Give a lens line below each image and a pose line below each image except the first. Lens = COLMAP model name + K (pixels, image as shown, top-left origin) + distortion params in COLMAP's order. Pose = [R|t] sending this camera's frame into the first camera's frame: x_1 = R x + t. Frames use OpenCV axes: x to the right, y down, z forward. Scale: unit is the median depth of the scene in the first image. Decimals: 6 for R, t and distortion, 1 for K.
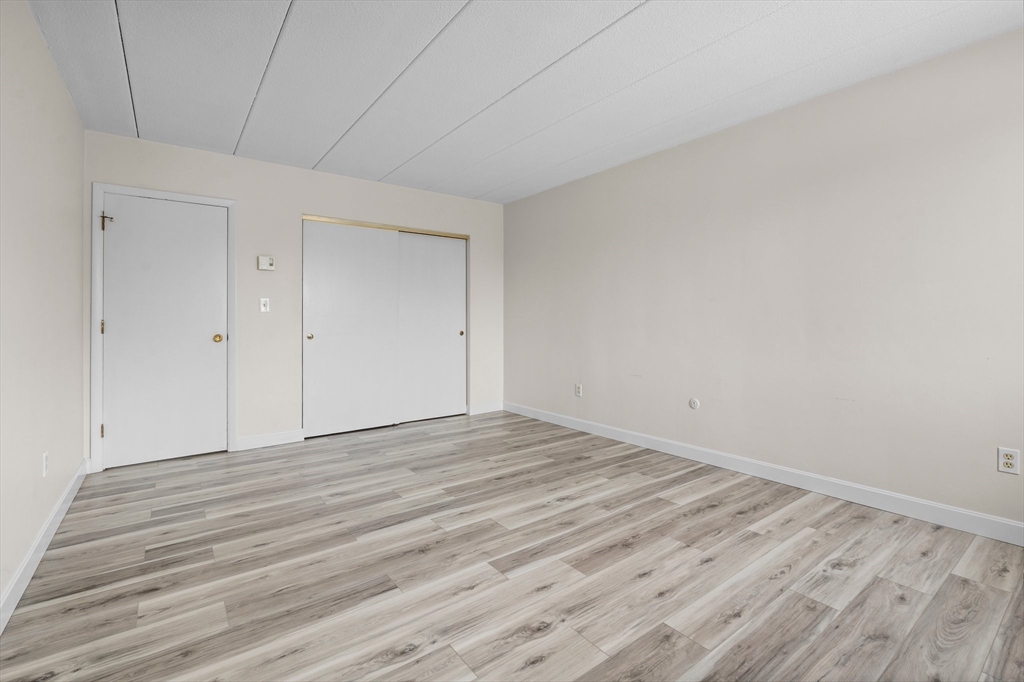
lens RADIAL K [[459.4, 0, 515.1], [0, 459.4, 319.9], [0, 0, 1]] dist [-0.002976, 0.000353]
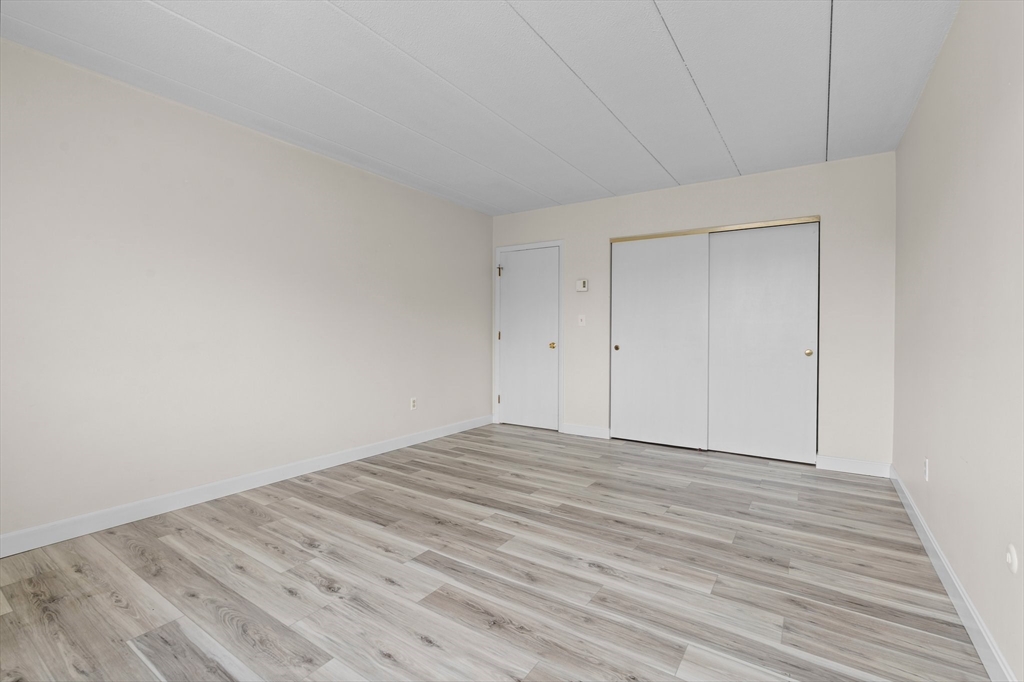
lens RADIAL K [[459.4, 0, 515.1], [0, 459.4, 319.9], [0, 0, 1]] dist [-0.002976, 0.000353]
pose [[0.324955, -0.019966, -0.945519, 0.865015], [-0.007076, 0.999698, -0.023542, -0.000884], [0.945703, 0.014340, 0.324715, 0.674421]]
